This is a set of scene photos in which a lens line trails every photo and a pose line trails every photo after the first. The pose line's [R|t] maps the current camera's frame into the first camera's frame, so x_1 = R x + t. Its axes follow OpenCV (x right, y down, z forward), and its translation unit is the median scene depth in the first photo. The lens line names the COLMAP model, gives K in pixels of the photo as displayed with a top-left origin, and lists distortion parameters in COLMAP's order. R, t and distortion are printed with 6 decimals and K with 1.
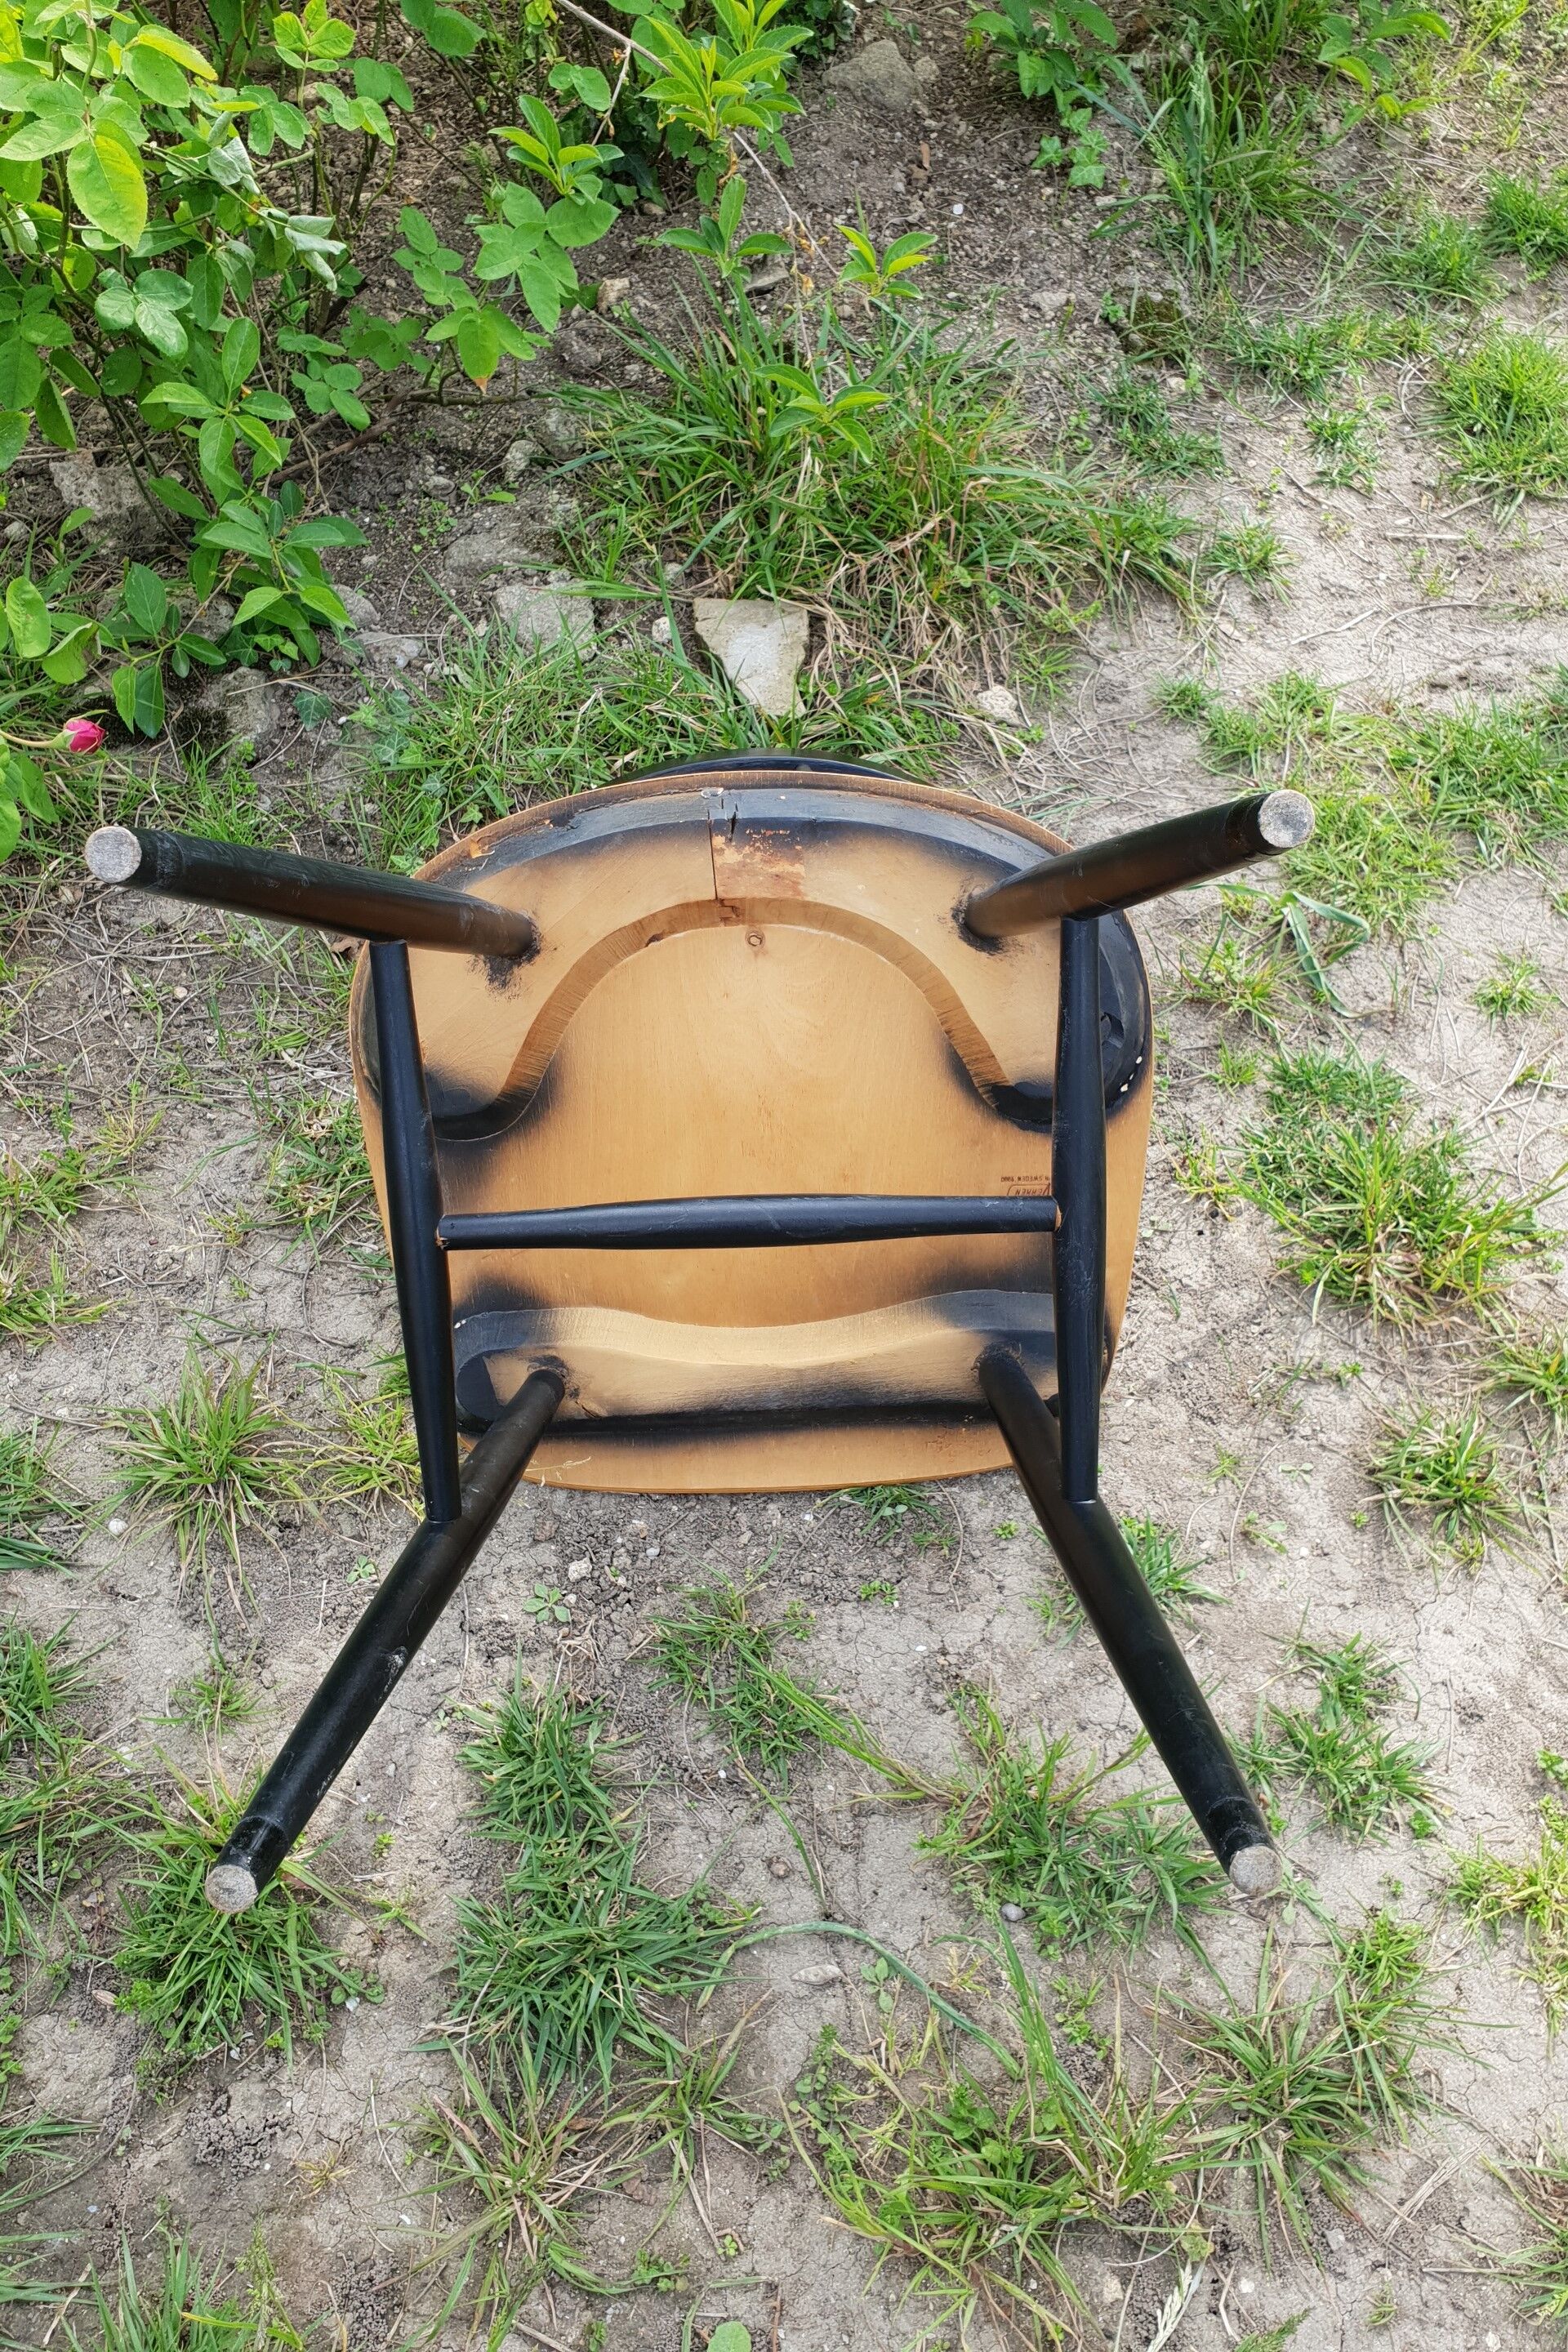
lens RADIAL K [[1787.0, 0, 816.4], [0, 1787.0, 1169.8], [0, 0, 1]] dist [0.002397, 0.007356]
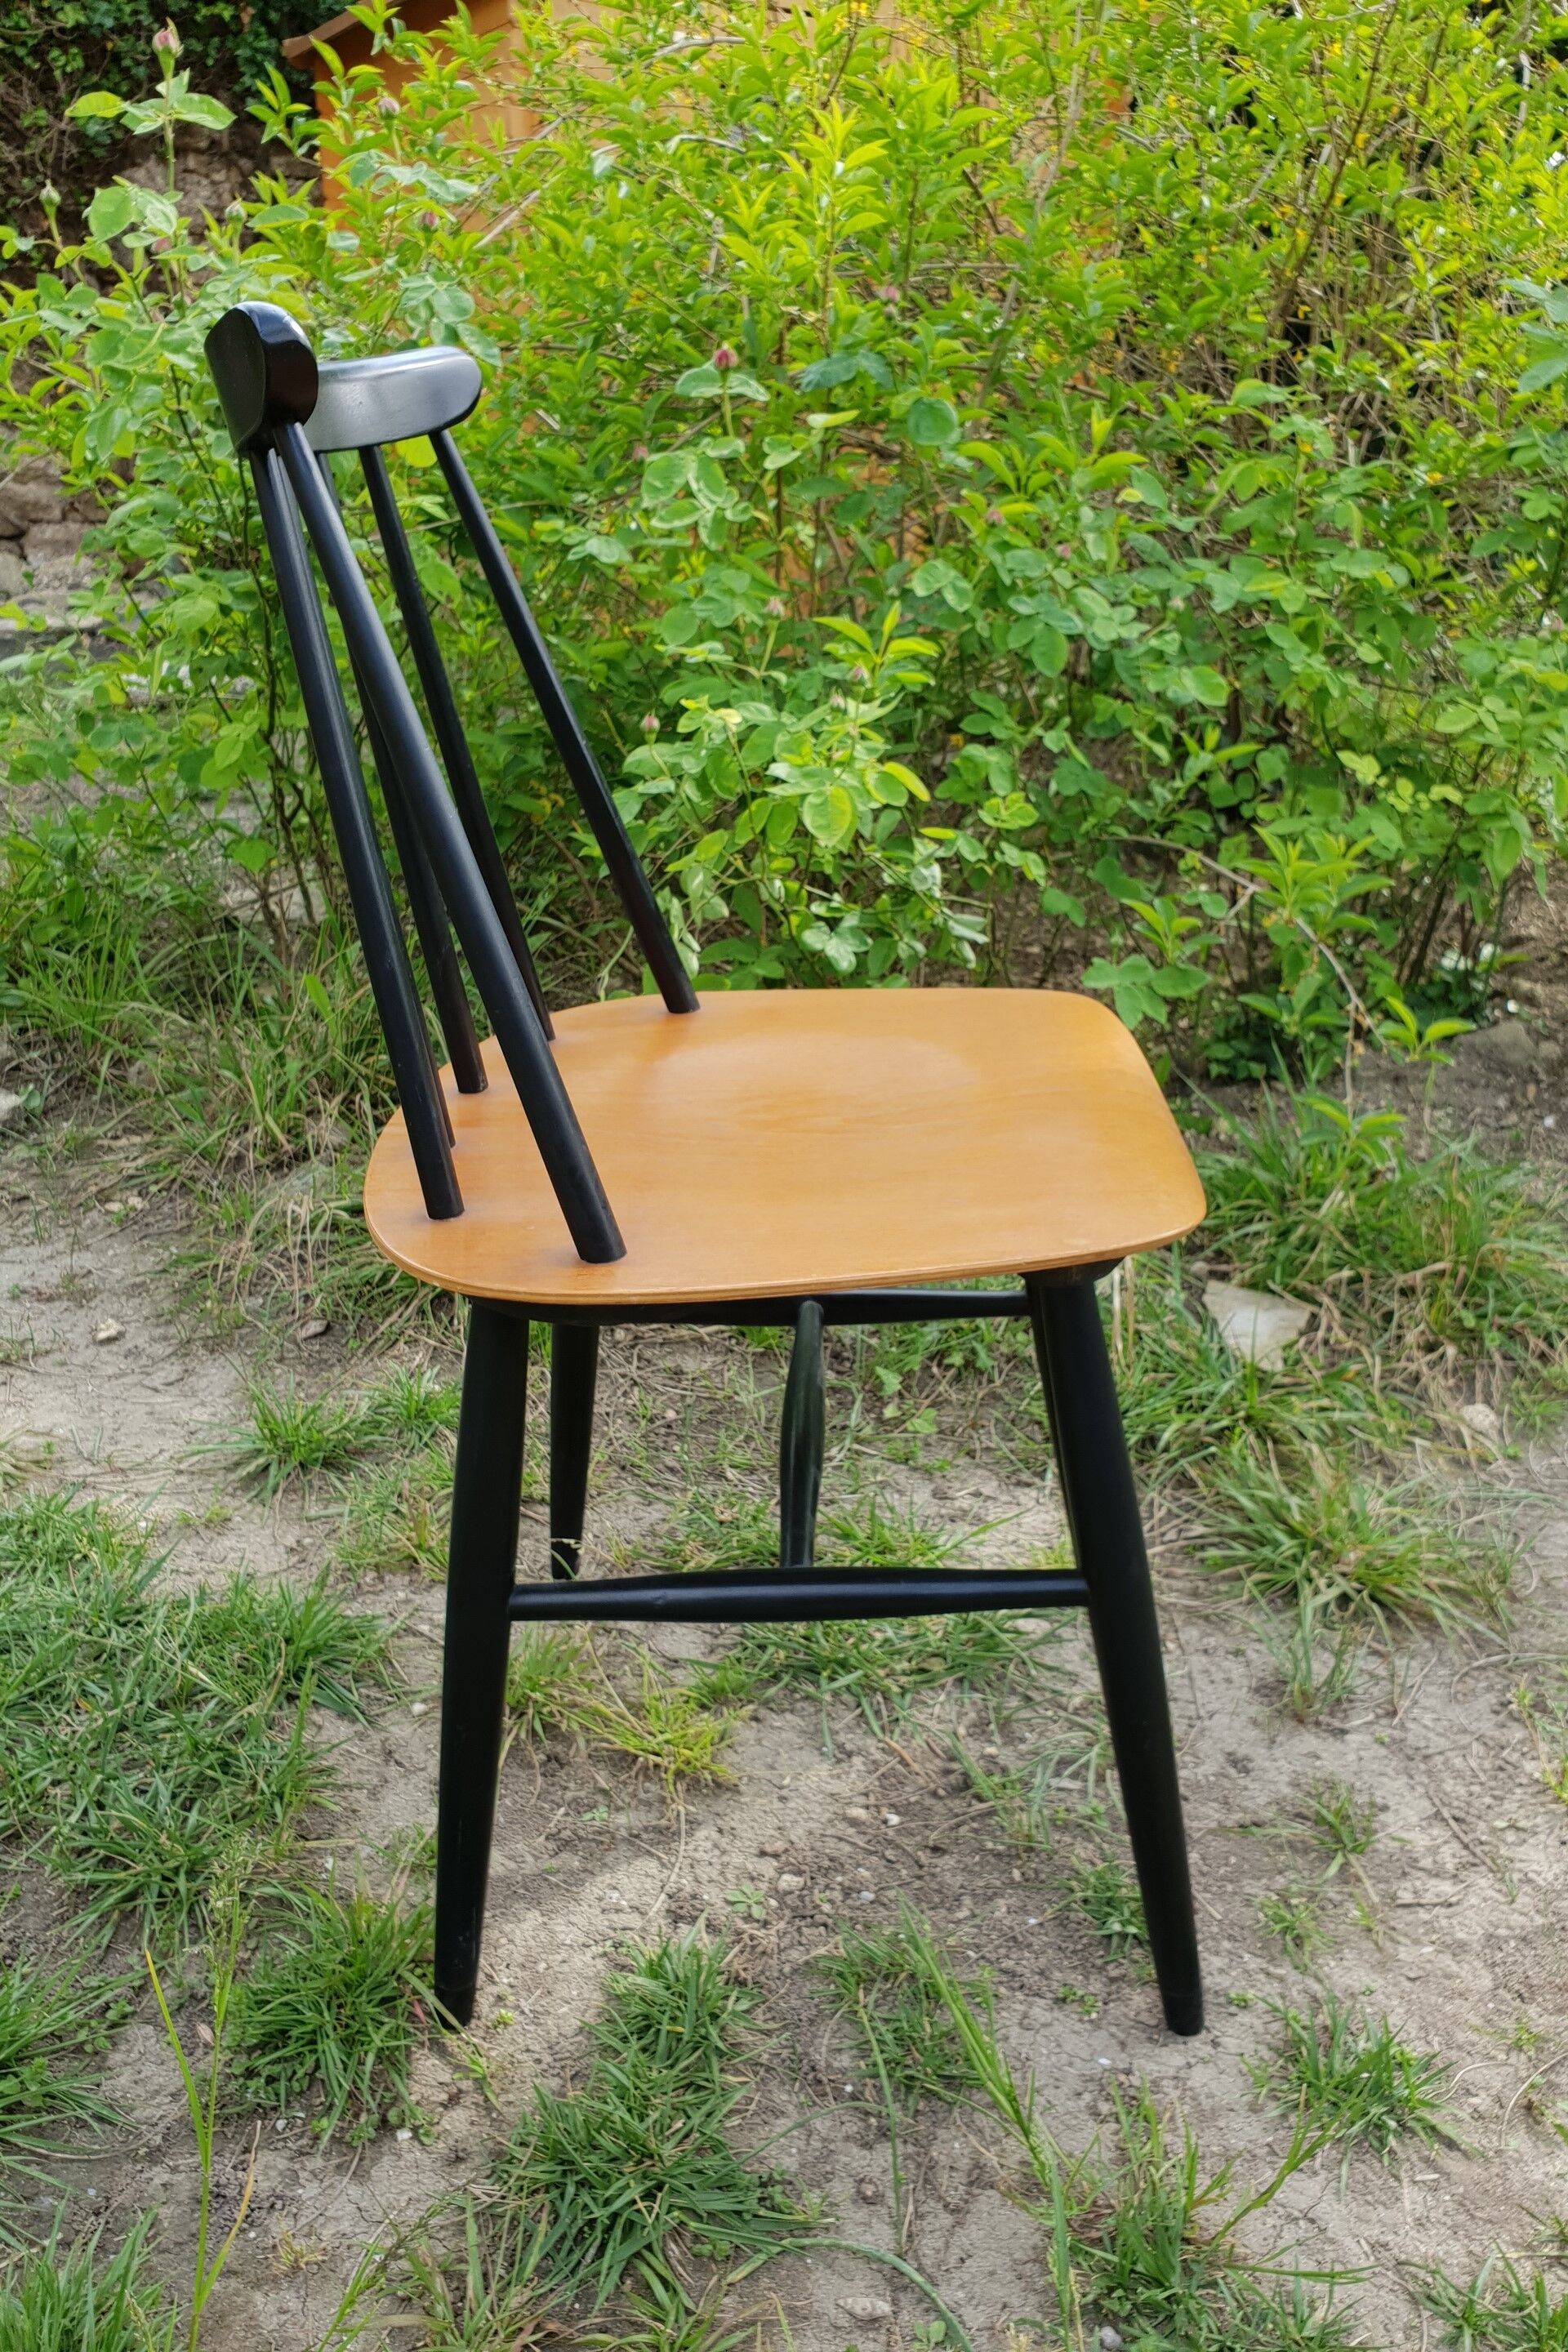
lens RADIAL K [[1841.5, 0, 796.6], [0, 1841.5, 1148.9], [0, 0, 1]] dist [-0.012807, 0.041377]
pose [[0.906886, 0.154907, -0.391870, 0.203321], [-0.346221, 0.804016, -0.483414, 0.388821], [0.240185, 0.574075, 0.782783, -0.015842]]
